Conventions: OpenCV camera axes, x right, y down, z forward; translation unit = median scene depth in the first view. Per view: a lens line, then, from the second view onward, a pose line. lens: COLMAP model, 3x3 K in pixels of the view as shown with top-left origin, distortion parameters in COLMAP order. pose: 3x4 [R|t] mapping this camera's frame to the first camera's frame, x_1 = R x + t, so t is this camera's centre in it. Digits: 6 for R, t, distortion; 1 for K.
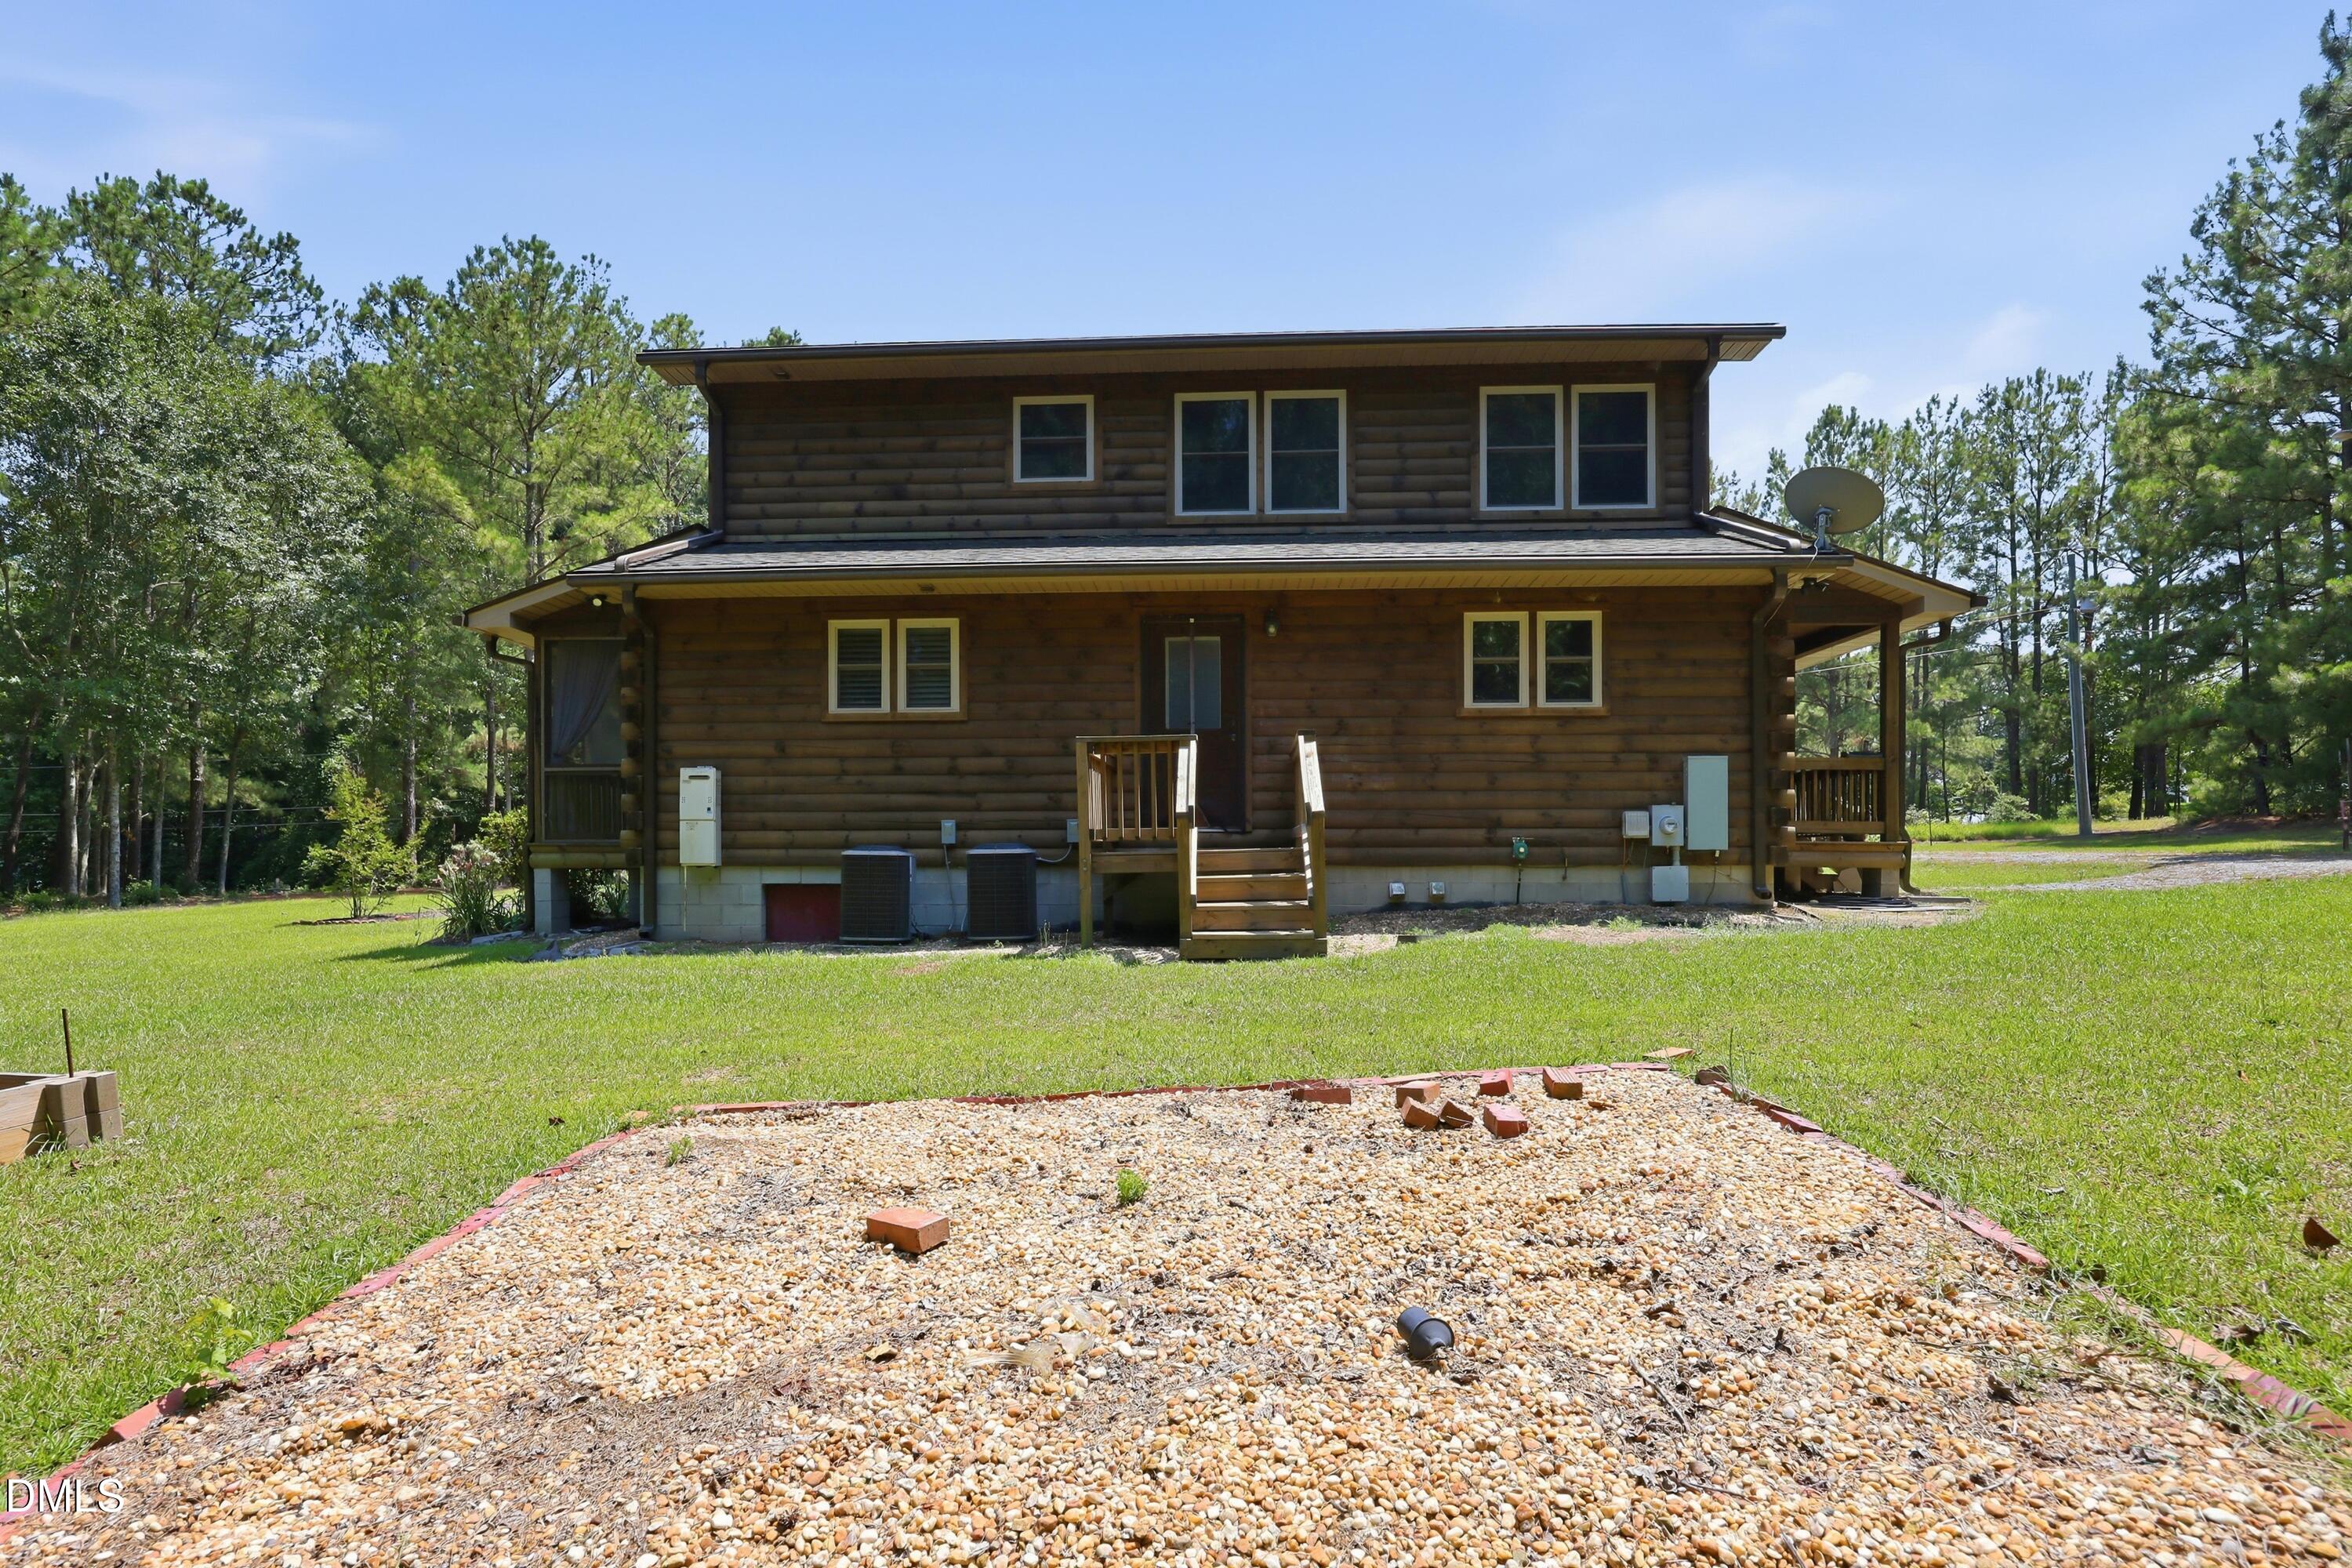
lens RADIAL K [[1227.0, 0, 1160.1], [0, 1227.0, 868.1], [0, 0, 1]] dist [-0.022417, 0.020362]
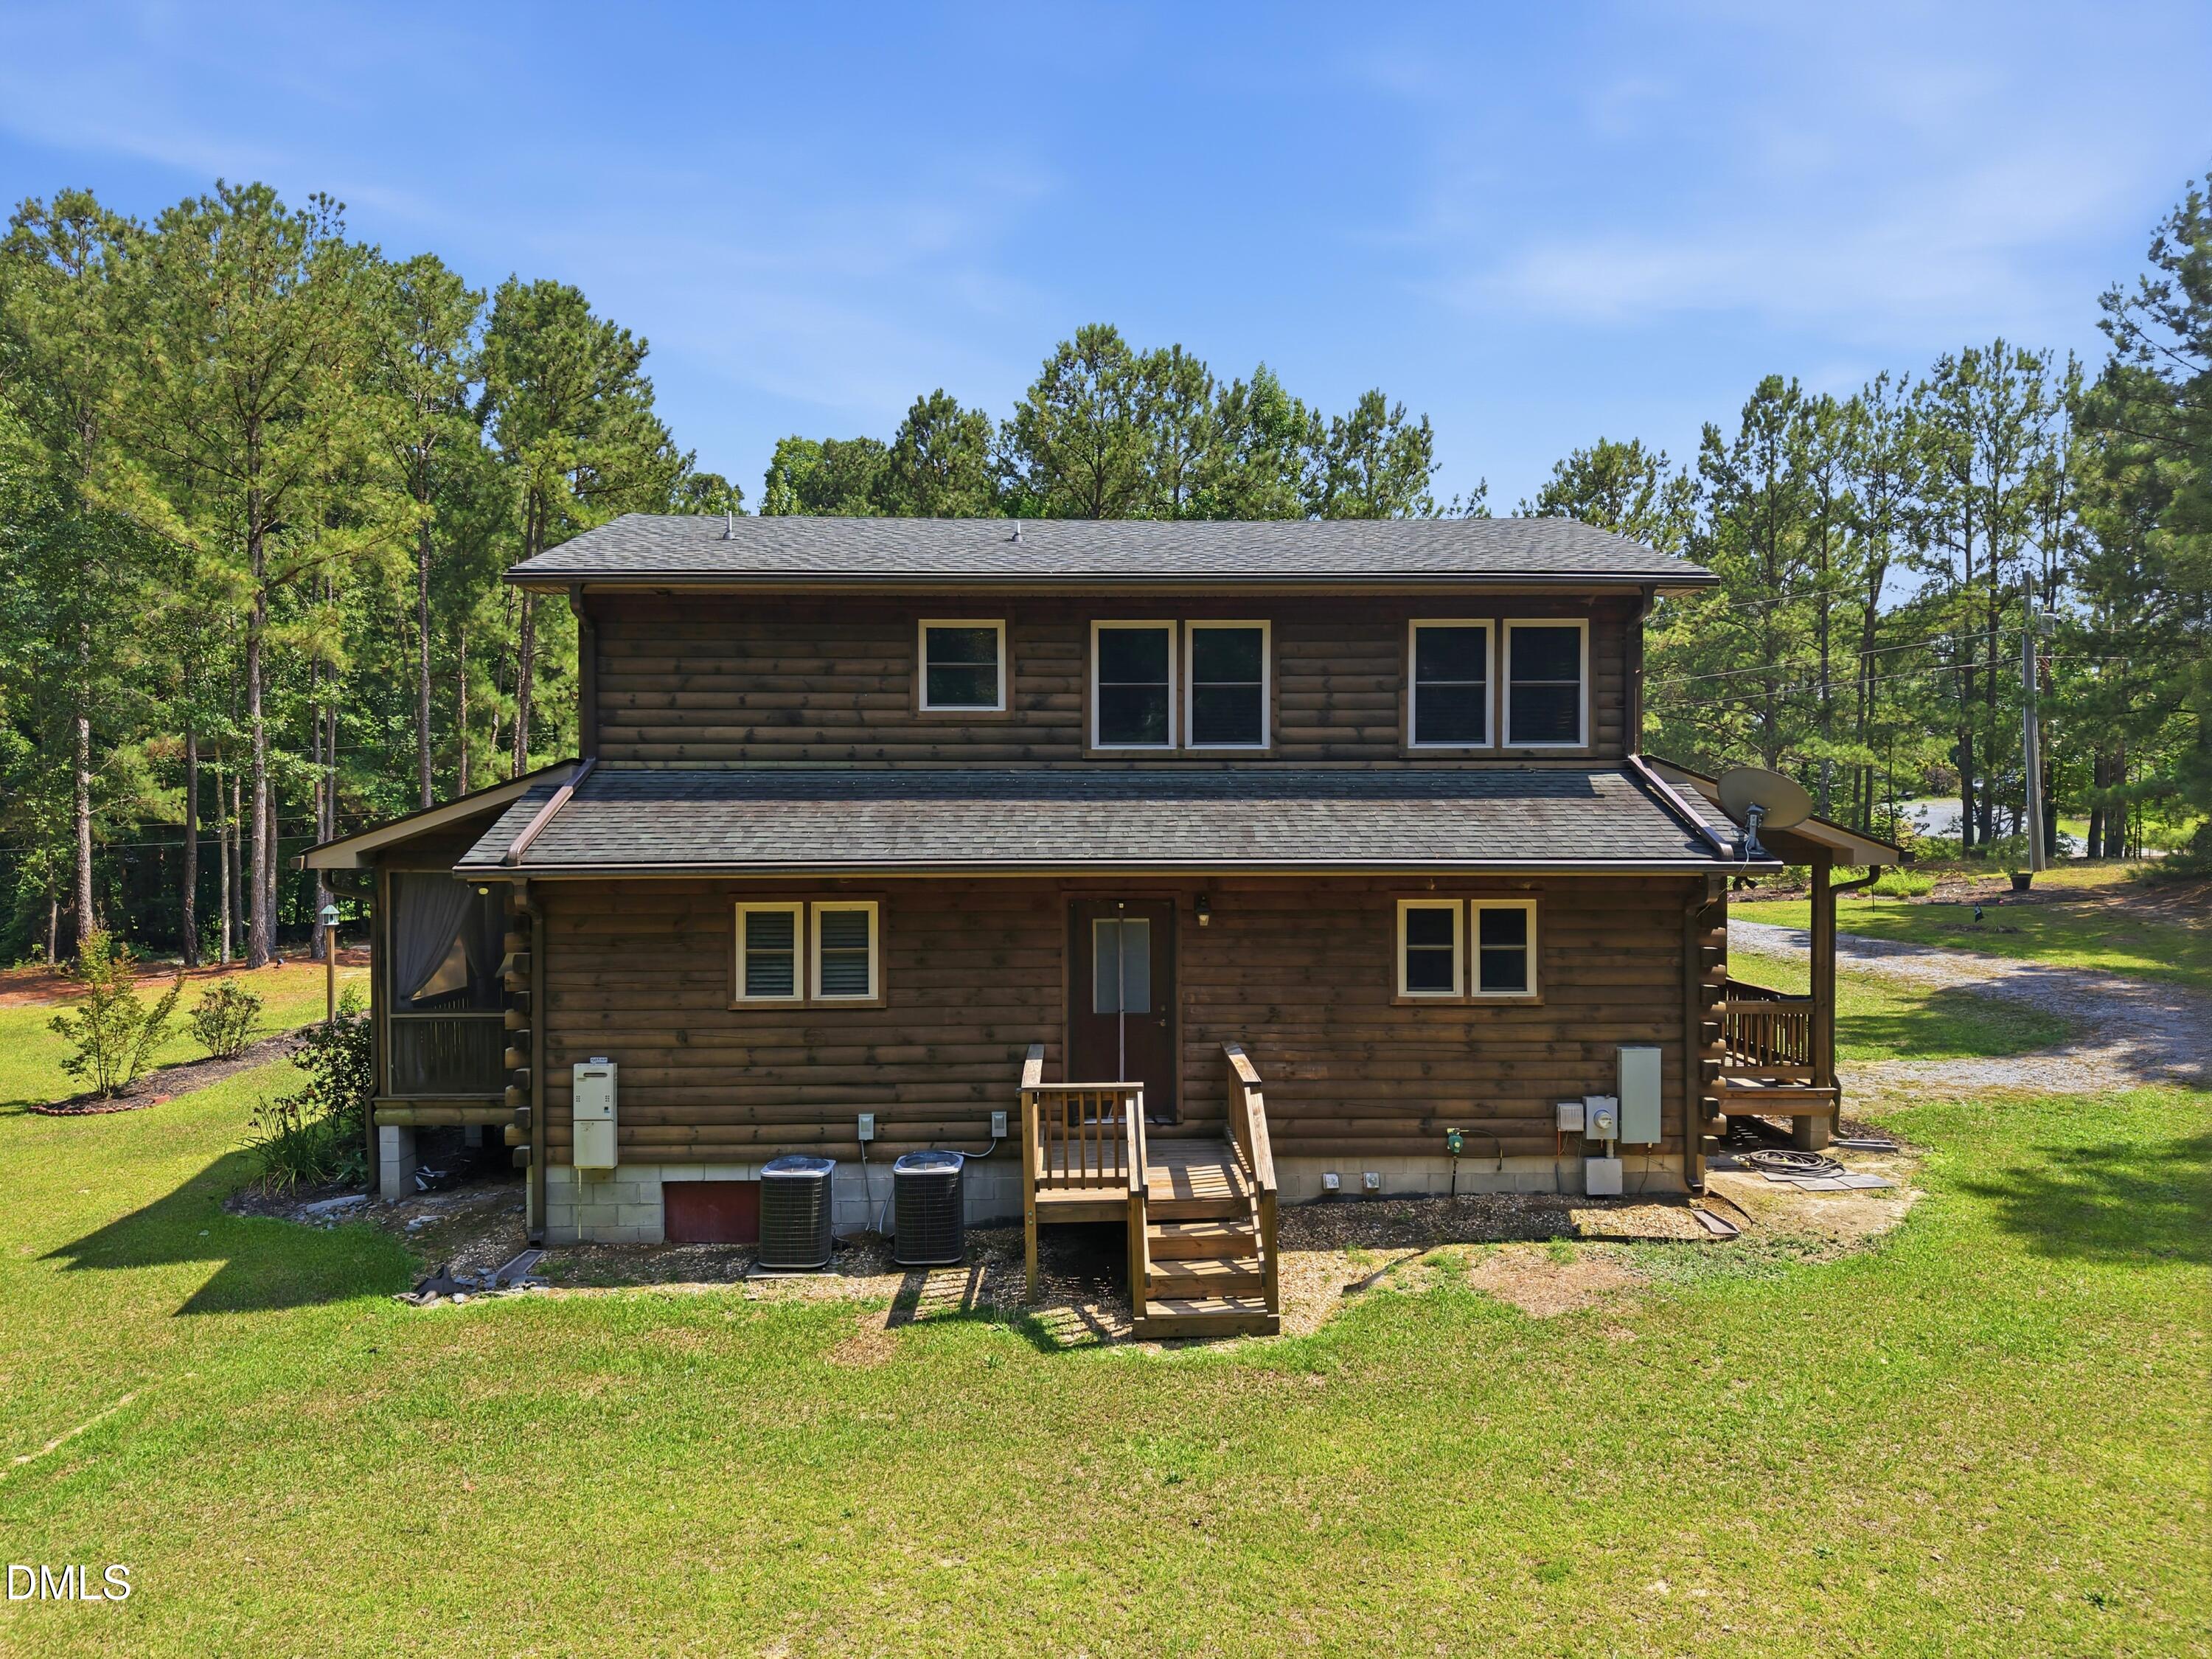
lens RADIAL K [[1484.2, 0, 1100.3], [0, 1484.2, 826.2], [0, 0, 1]] dist [0.027941, -0.018757]
pose [[0.996750, -0.001311, 0.080545, -0.082714], [0.000770, 0.999977, 0.006741, -0.265448], [-0.080552, -0.006657, 0.996728, -0.161270]]
